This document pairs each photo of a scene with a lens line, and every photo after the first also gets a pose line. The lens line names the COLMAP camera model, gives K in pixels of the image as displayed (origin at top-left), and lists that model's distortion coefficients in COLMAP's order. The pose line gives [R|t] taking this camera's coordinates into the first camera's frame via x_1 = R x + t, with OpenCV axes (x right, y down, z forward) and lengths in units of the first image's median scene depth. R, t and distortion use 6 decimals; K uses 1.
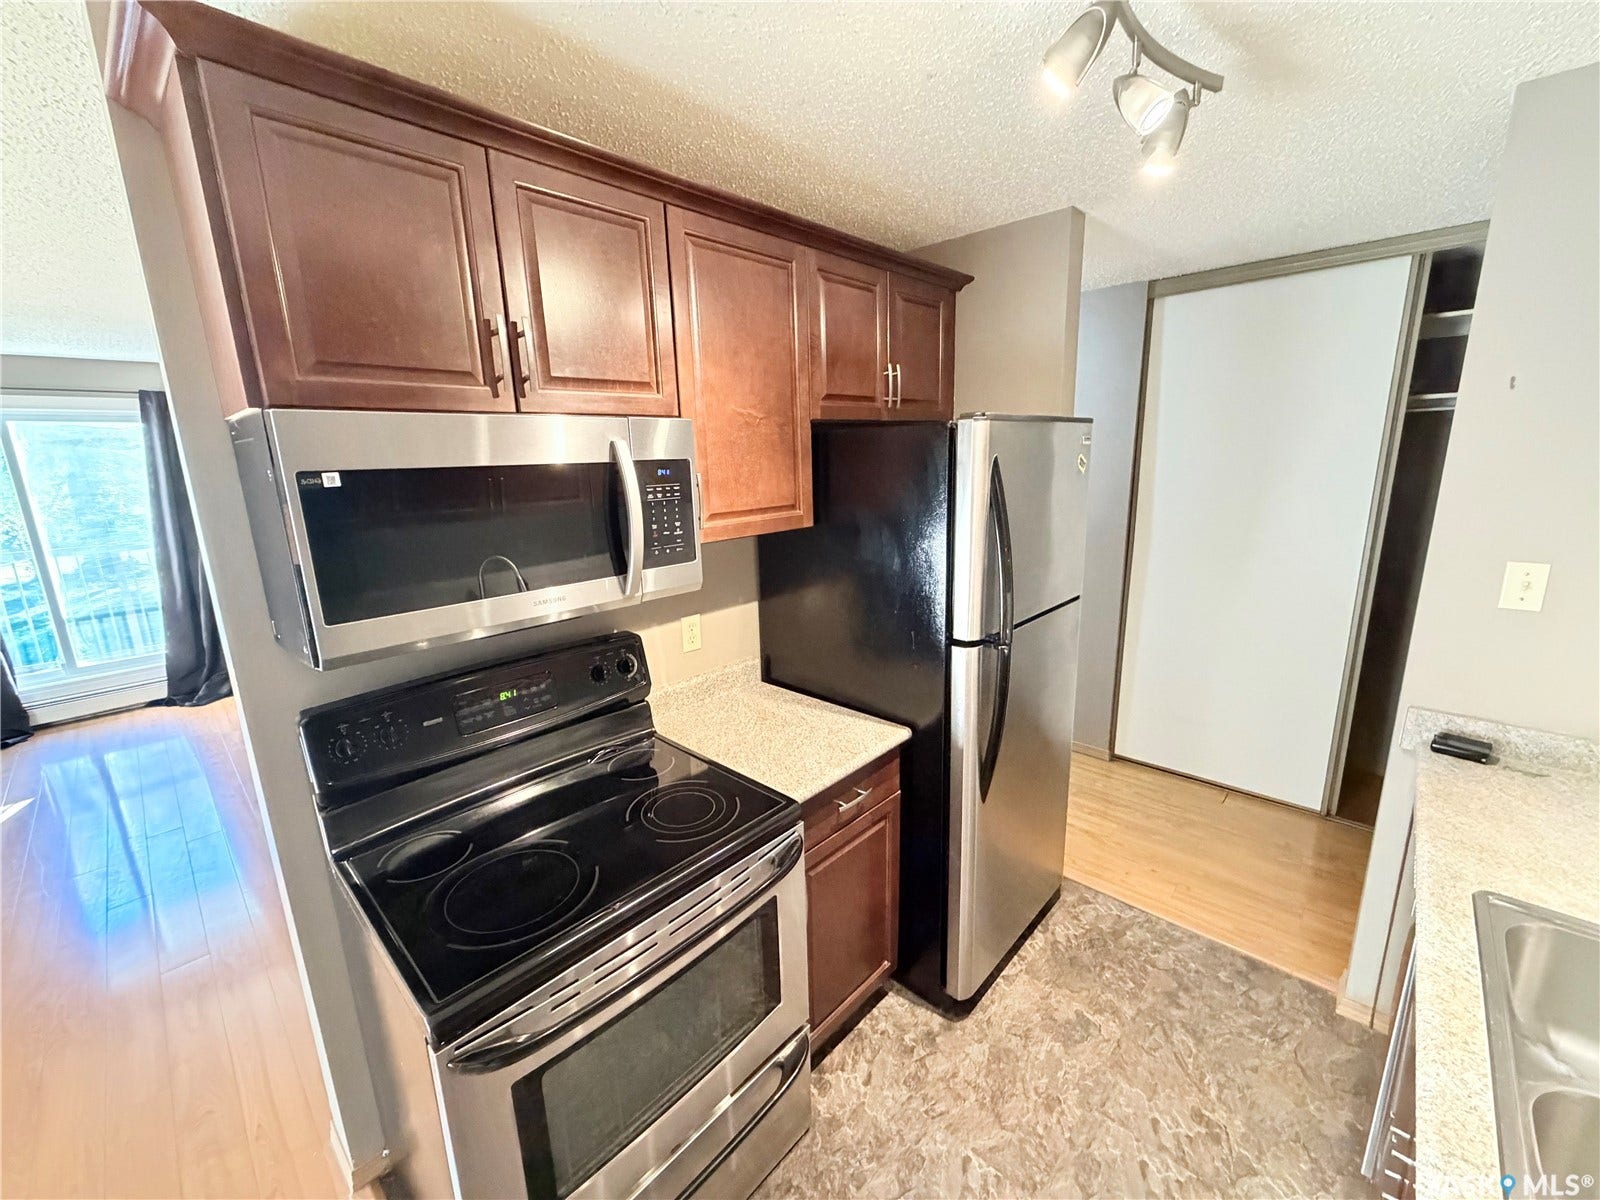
lens RADIAL K [[638.5, 0, 796.8], [0, 638.5, 598.6], [0, 0, 1]] dist [0.001030, -0.000475]
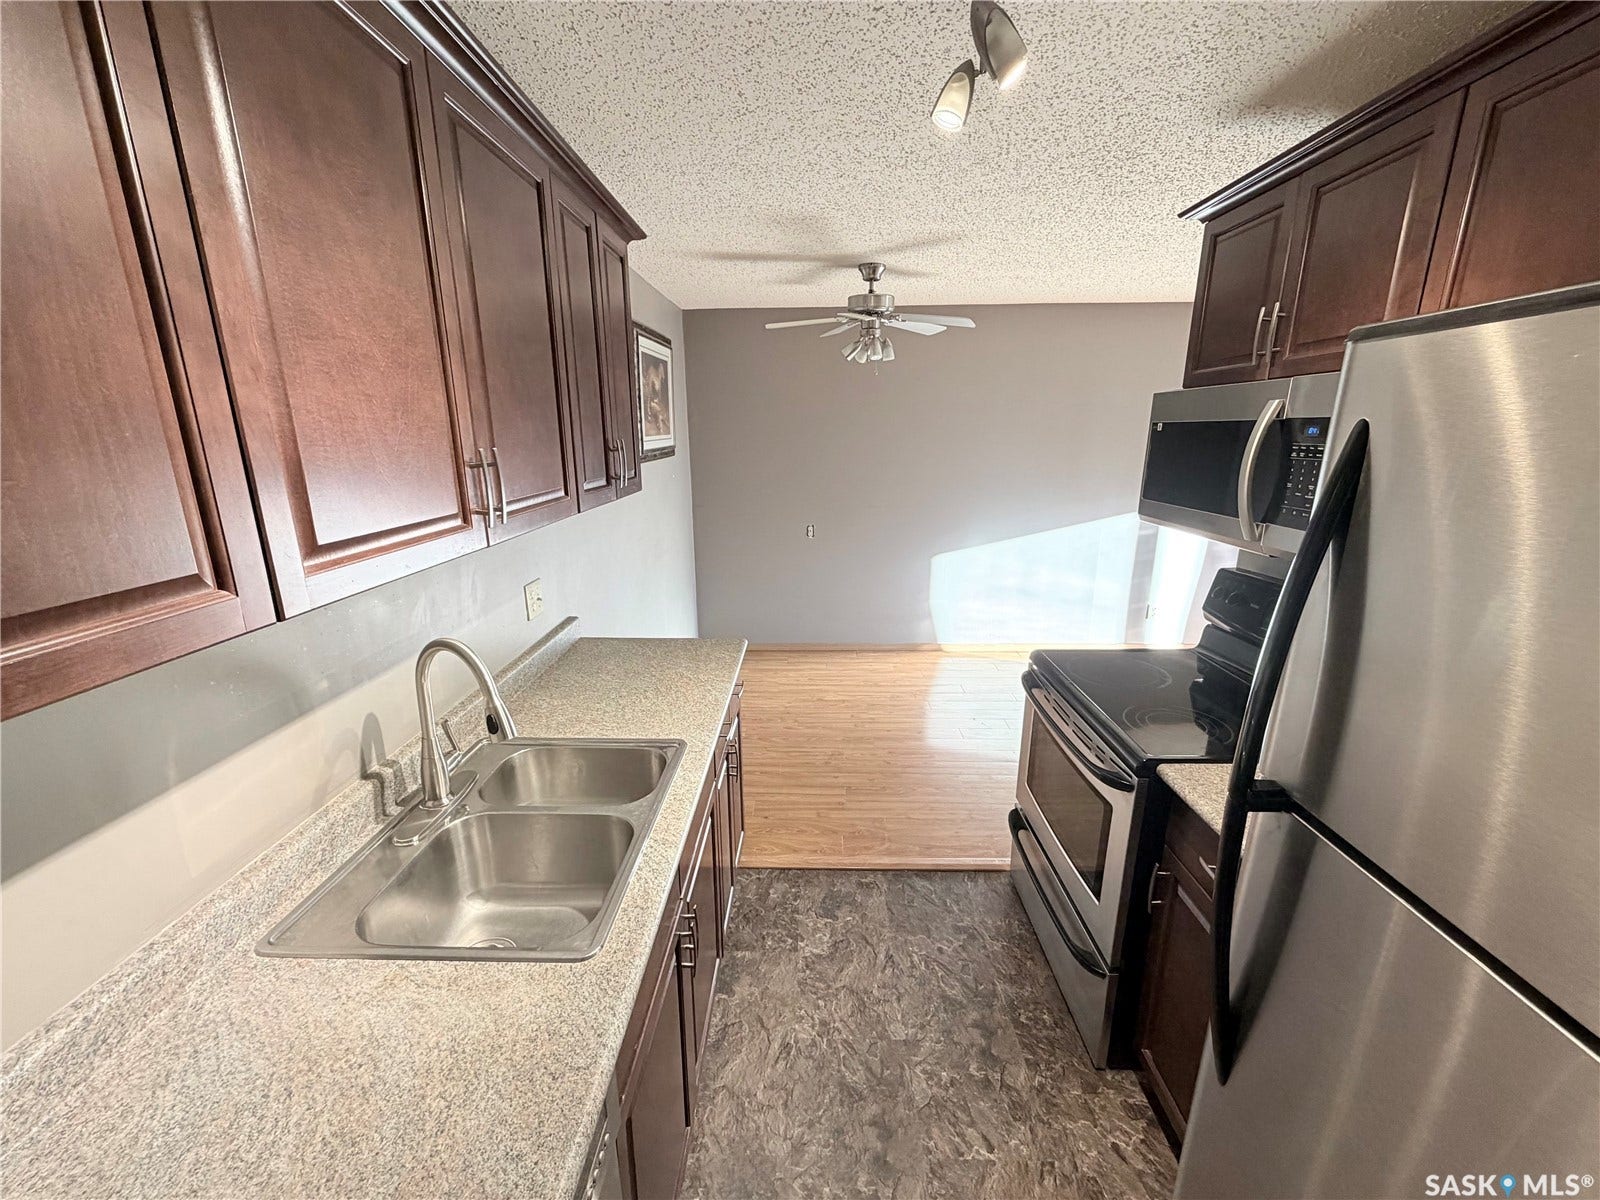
lens RADIAL K [[638.5, 0, 797.4], [0, 638.5, 599.5], [0, 0, 1]] dist [0.001030, -0.000475]
pose [[-0.746033, 0.200244, -0.635088, 0.845956], [-0.121662, 0.896677, 0.425639, -0.233264], [0.654701, 0.394807, -0.644589, 0.992790]]
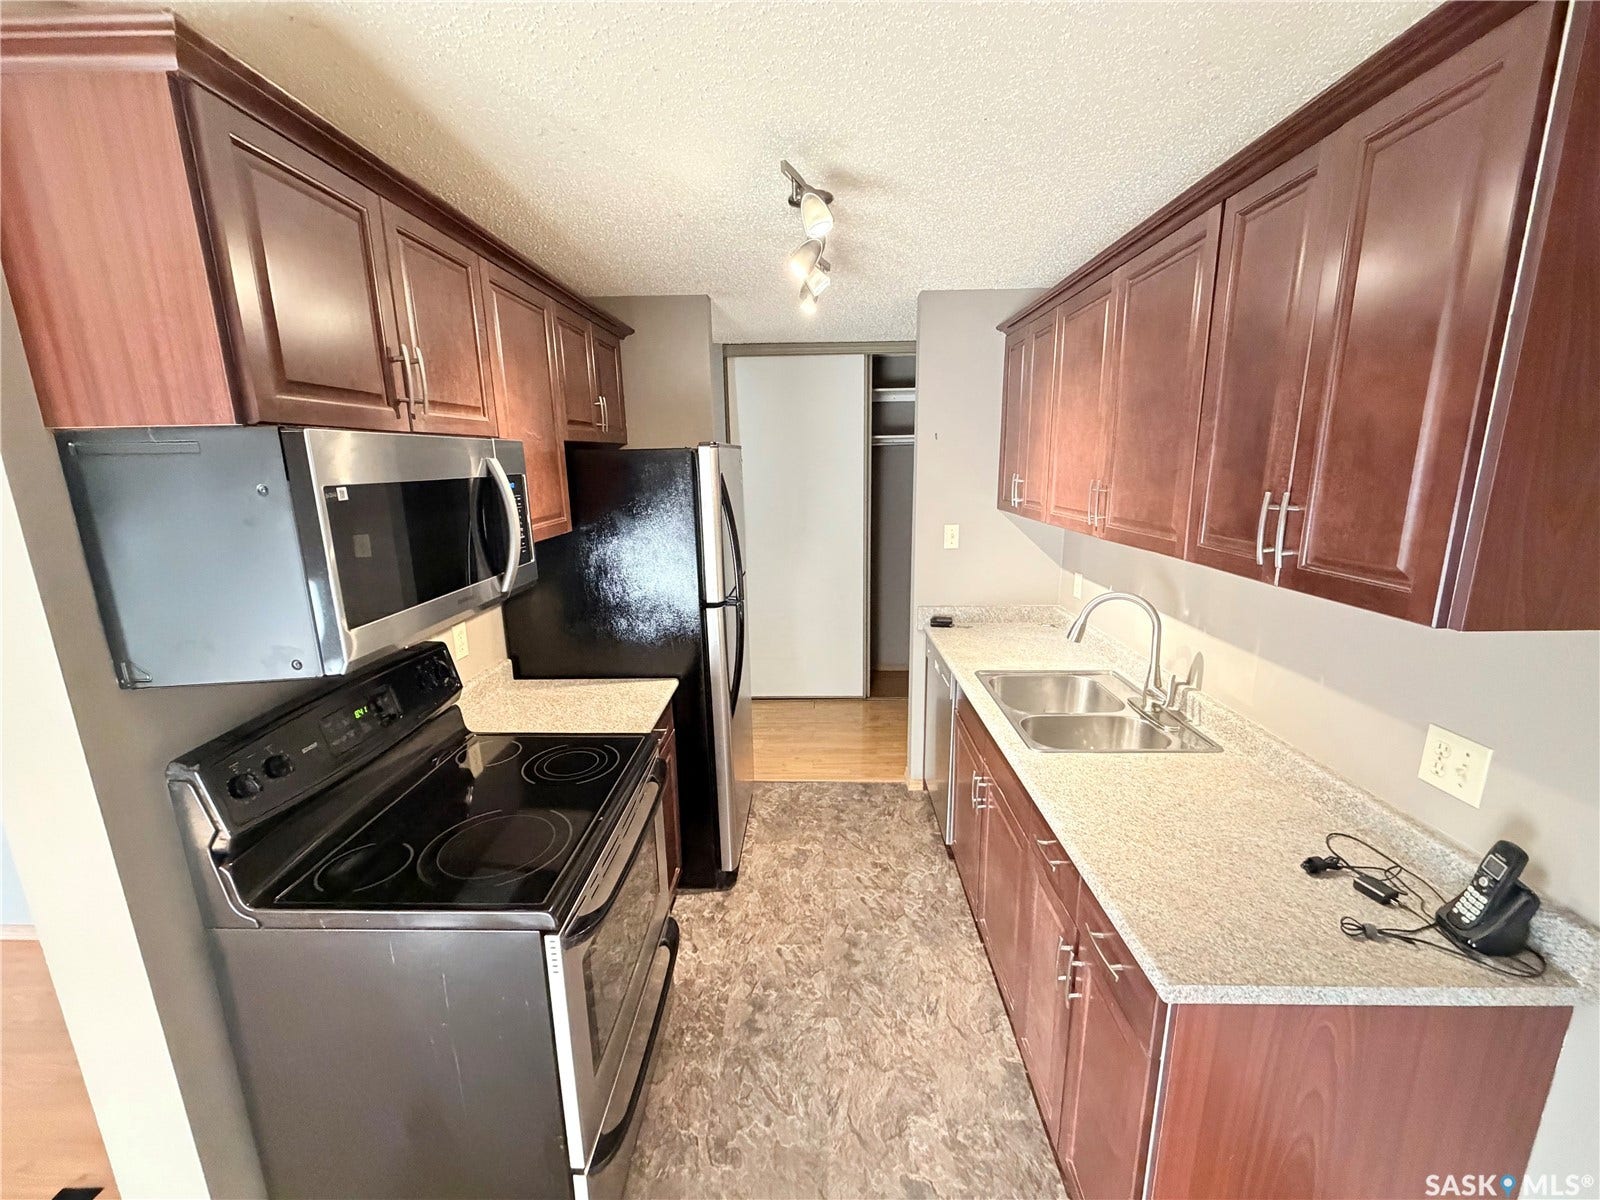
lens RADIAL K [[638.5, 0, 798.3], [0, 638.5, 598.5], [0, 0, 1]] dist [0.001030, -0.000475]
pose [[0.746073, -0.128563, 0.653335, -0.497471], [0.142717, 0.989256, 0.031691, 0.036780], [-0.650390, 0.069598, 0.756405, -0.173757]]
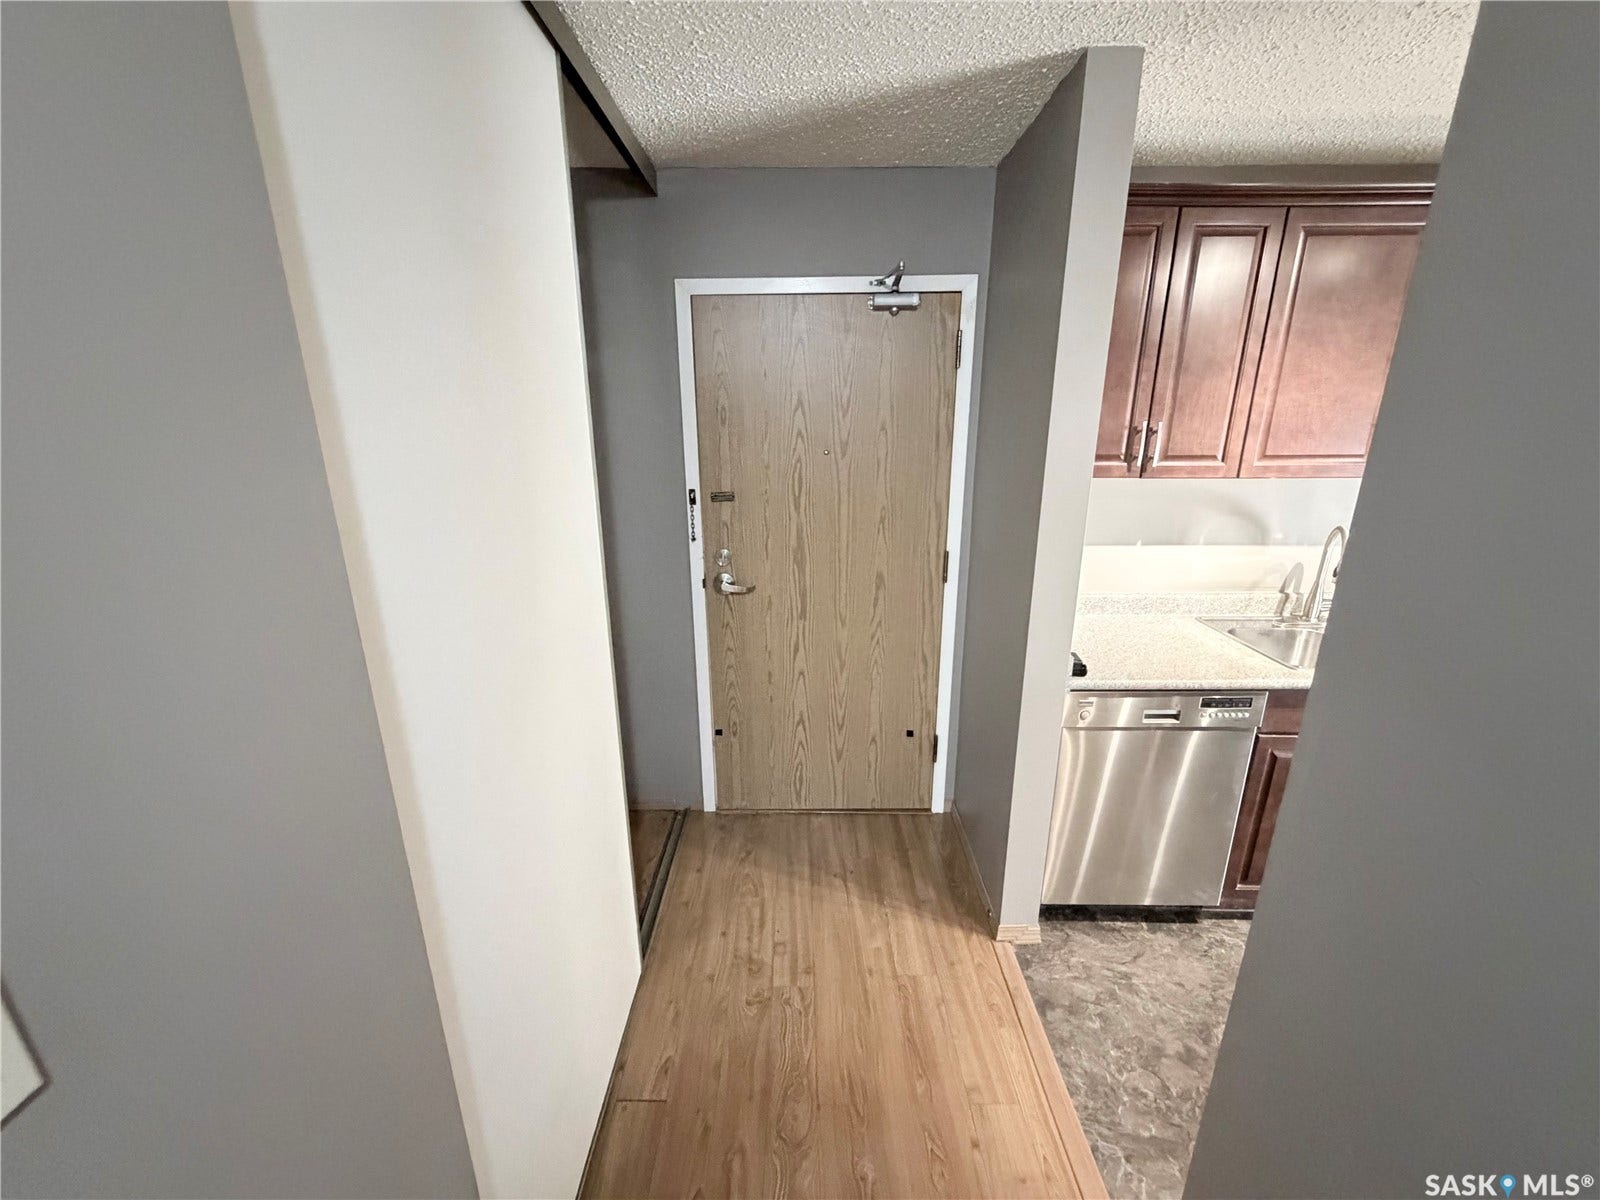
lens RADIAL K [[638.5, 0, 801.9], [0, 638.5, 596.9], [0, 0, 1]] dist [0.001030, -0.000475]
pose [[-0.685148, -0.178320, 0.706240, 0.513301], [0.178699, 0.898792, 0.400300, -0.424965], [-0.706144, 0.400469, -0.583940, 1.864568]]
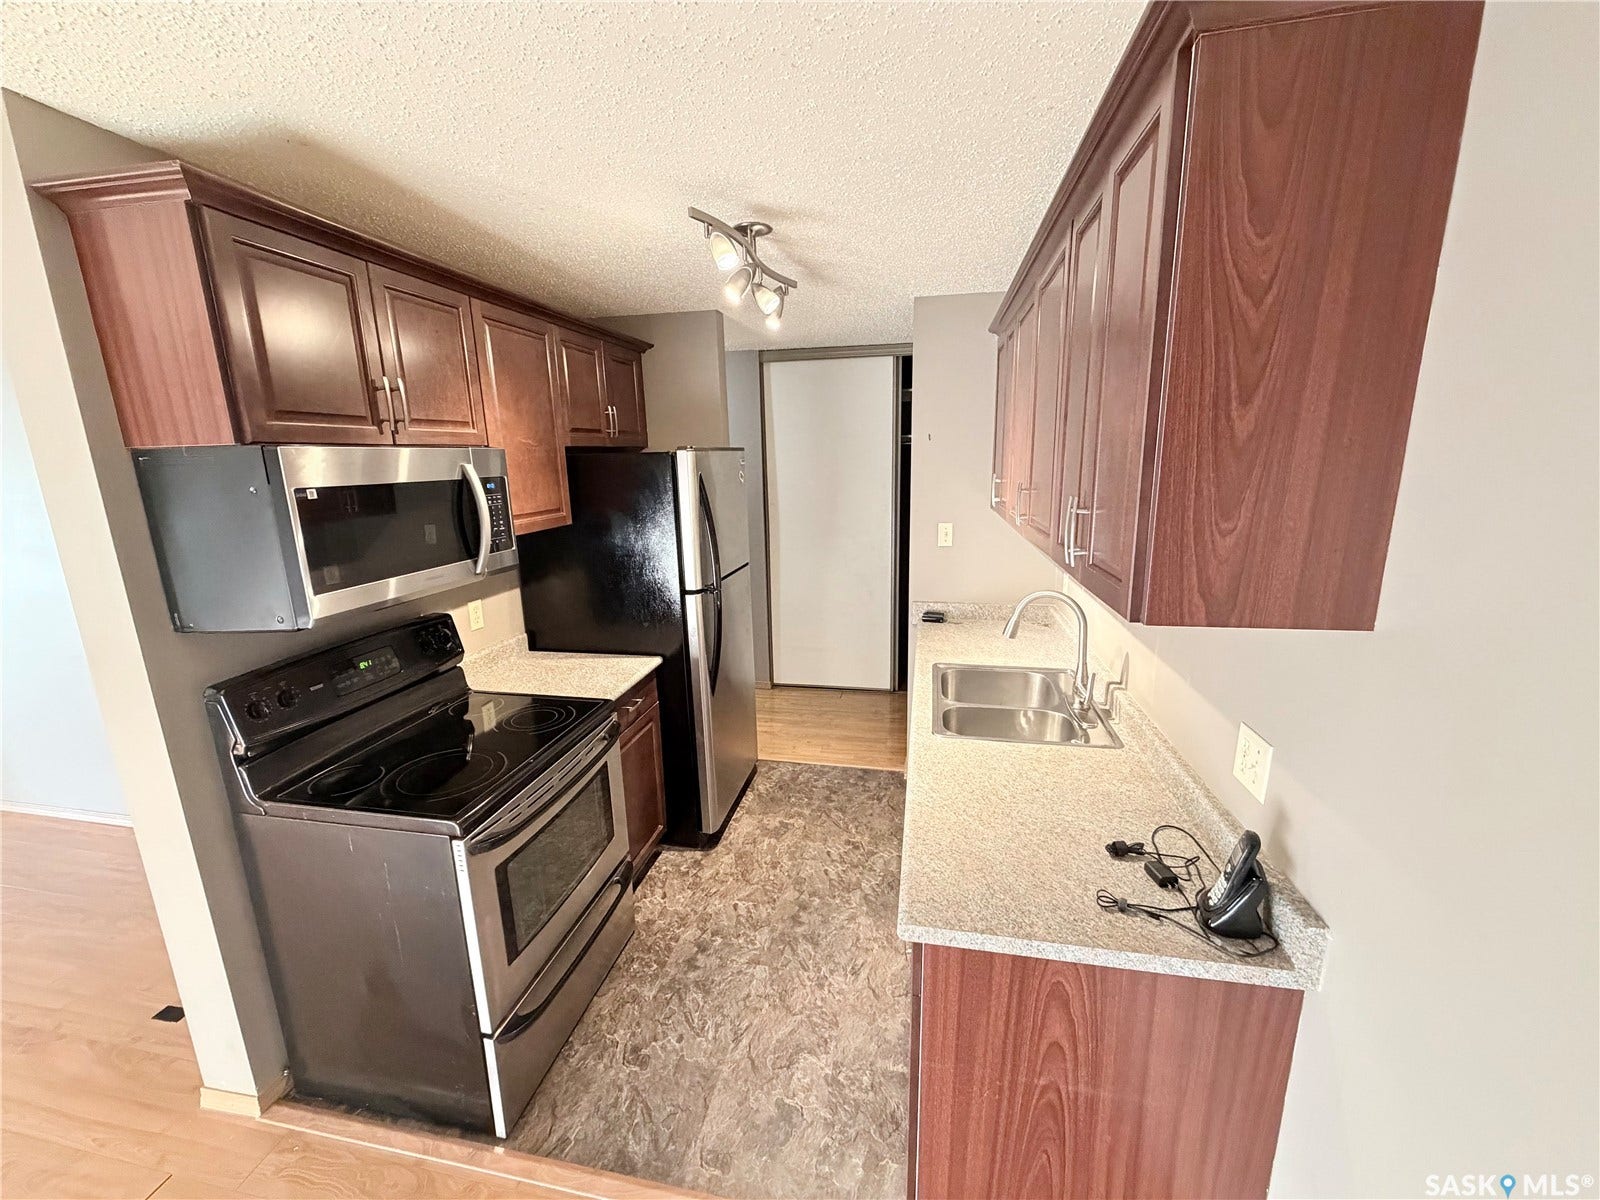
lens RADIAL K [[638.5, 0, 797.8], [0, 638.5, 598.6], [0, 0, 1]] dist [0.001030, -0.000475]
pose [[0.848774, -0.106811, 0.517856, -0.320628], [0.114783, 0.993250, 0.016732, 0.086313], [-0.516147, 0.045239, 0.855304, -0.453456]]
